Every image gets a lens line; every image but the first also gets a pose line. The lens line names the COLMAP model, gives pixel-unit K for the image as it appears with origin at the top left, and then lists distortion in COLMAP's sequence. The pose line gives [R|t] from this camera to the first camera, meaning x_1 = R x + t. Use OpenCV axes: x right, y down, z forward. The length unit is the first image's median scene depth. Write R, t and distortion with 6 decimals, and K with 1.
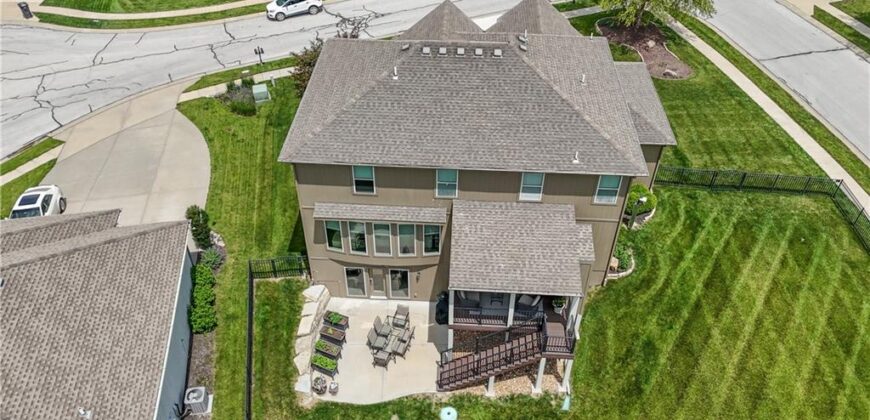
lens RADIAL K [[643.3, 0, 435.8], [0, 643.3, 206.4], [0, 0, 1]] dist [0.057355, -0.041419]
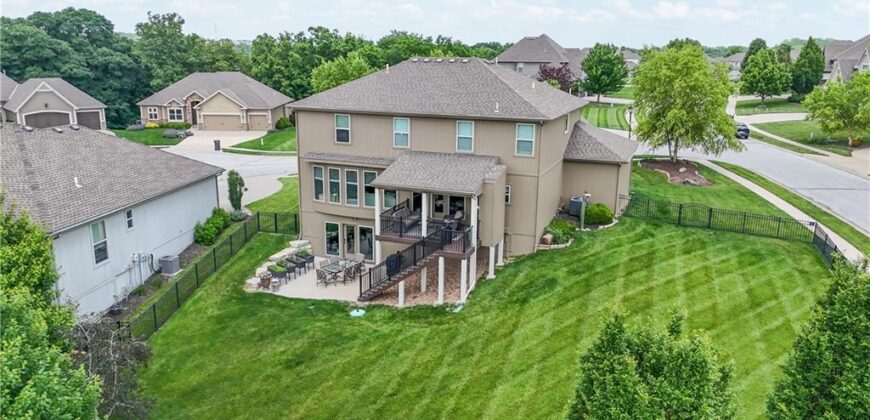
lens RADIAL K [[640.2, 0, 435.0], [0, 640.2, 210.0], [0, 0, 1]] dist [0.077353, -0.079718]
pose [[0.950616, 0.078352, -0.300316, 0.425797], [-0.205431, 0.884161, -0.419593, 0.553496], [0.232652, 0.460566, 0.856593, 0.009489]]
